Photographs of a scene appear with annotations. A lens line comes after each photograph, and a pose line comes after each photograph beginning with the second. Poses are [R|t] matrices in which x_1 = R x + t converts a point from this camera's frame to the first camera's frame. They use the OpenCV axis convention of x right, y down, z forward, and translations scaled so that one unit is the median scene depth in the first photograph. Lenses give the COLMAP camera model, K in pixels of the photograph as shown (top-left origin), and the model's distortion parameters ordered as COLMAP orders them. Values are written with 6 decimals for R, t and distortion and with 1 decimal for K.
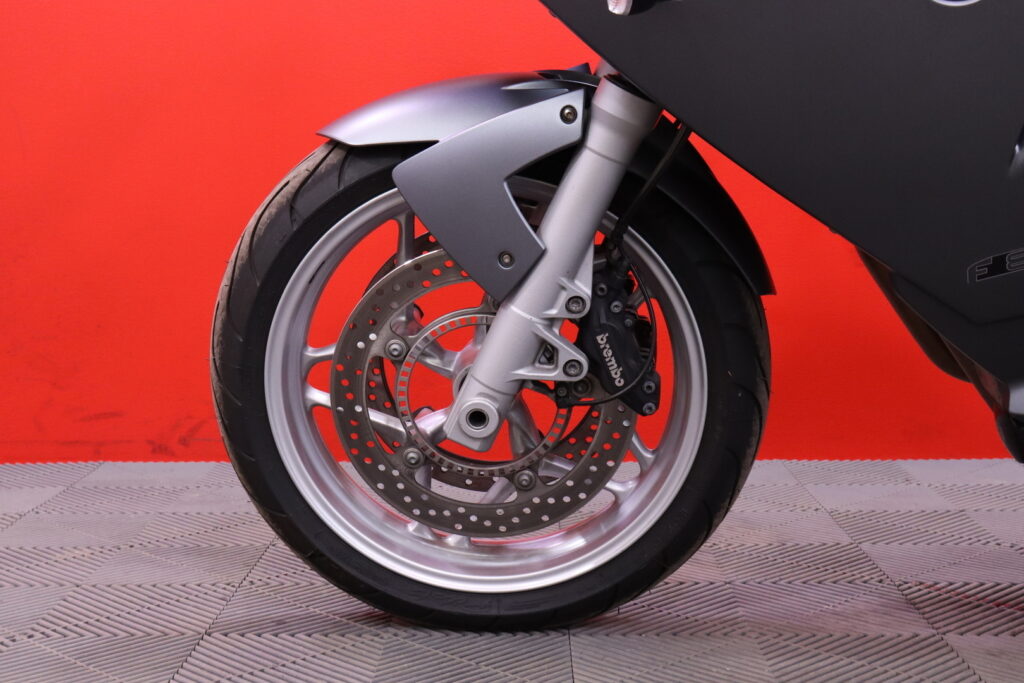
lens RADIAL K [[1480.0, 0, 510.6], [0, 1480.0, 339.5], [0, 0, 1]] dist [-0.013453, 0.000000]
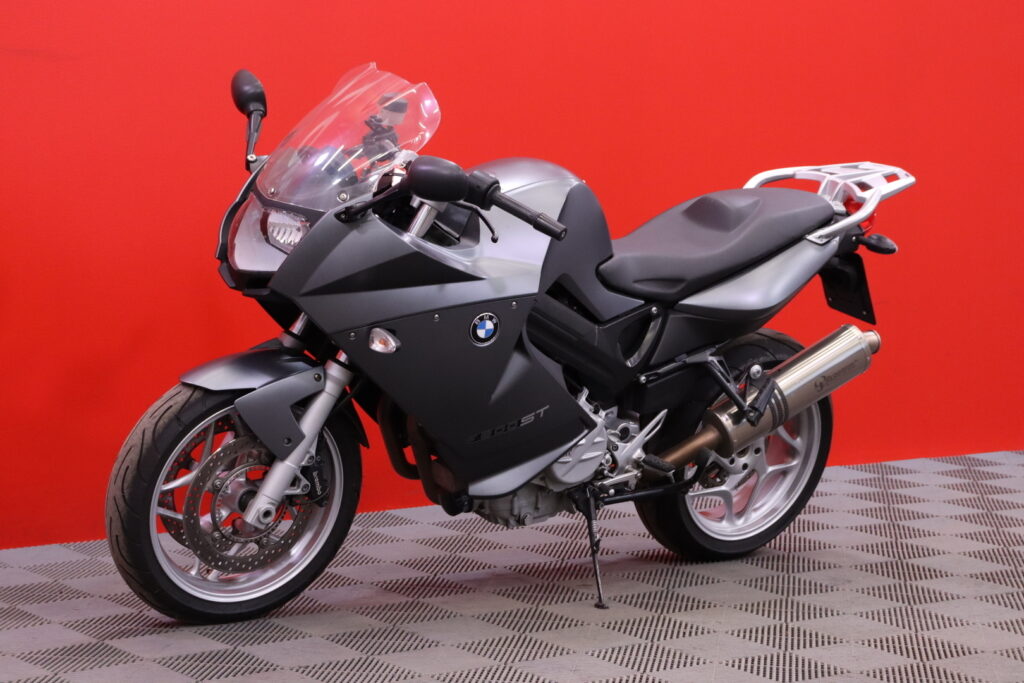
lens RADIAL K [[2322.0, 0, 515.7], [0, 2322.0, 343.1], [0, 0, 1]] dist [0.345937, 0.000000]
pose [[0.782163, -0.026189, 0.622524, -1.741323], [0.025260, 0.999628, 0.010317, -0.208832], [-0.622562, 0.007655, 0.782533, -1.778502]]
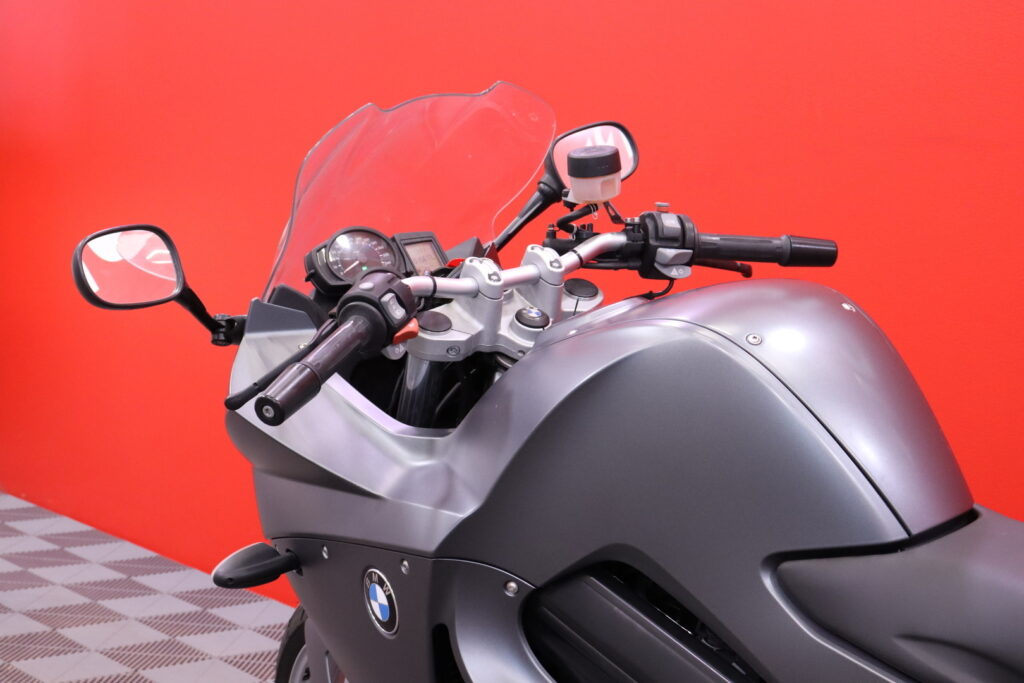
lens RADIAL K [[1718.9, 0, 505.6], [0, 1718.9, 345.5], [0, 0, 1]] dist [0.249382, 0.000000]
pose [[0.650558, 0.119027, -0.750071, 1.132163], [-0.147909, 0.988588, 0.028591, -0.411246], [0.744914, 0.092343, 0.660739, 0.049910]]
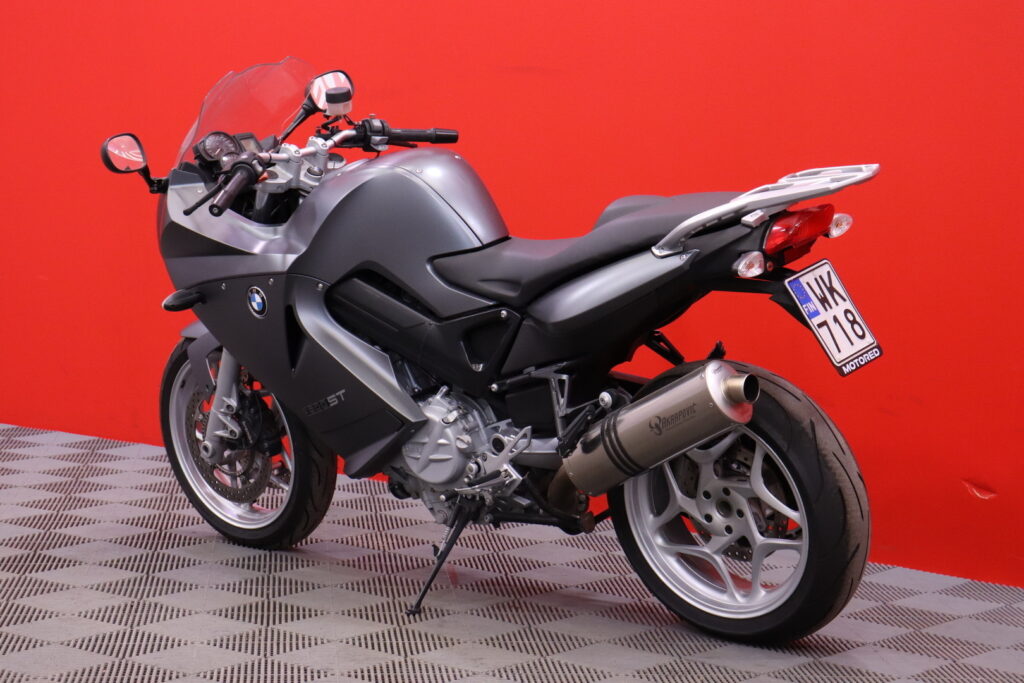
lens RADIAL K [[2420.7, 0, 515.1], [0, 2420.7, 343.2], [0, 0, 1]] dist [0.493195, 0.000000]
pose [[0.776057, 0.092793, -0.623799, 2.760117], [-0.098301, 0.994825, 0.025691, -0.265081], [0.622955, 0.041382, 0.781162, -1.786353]]
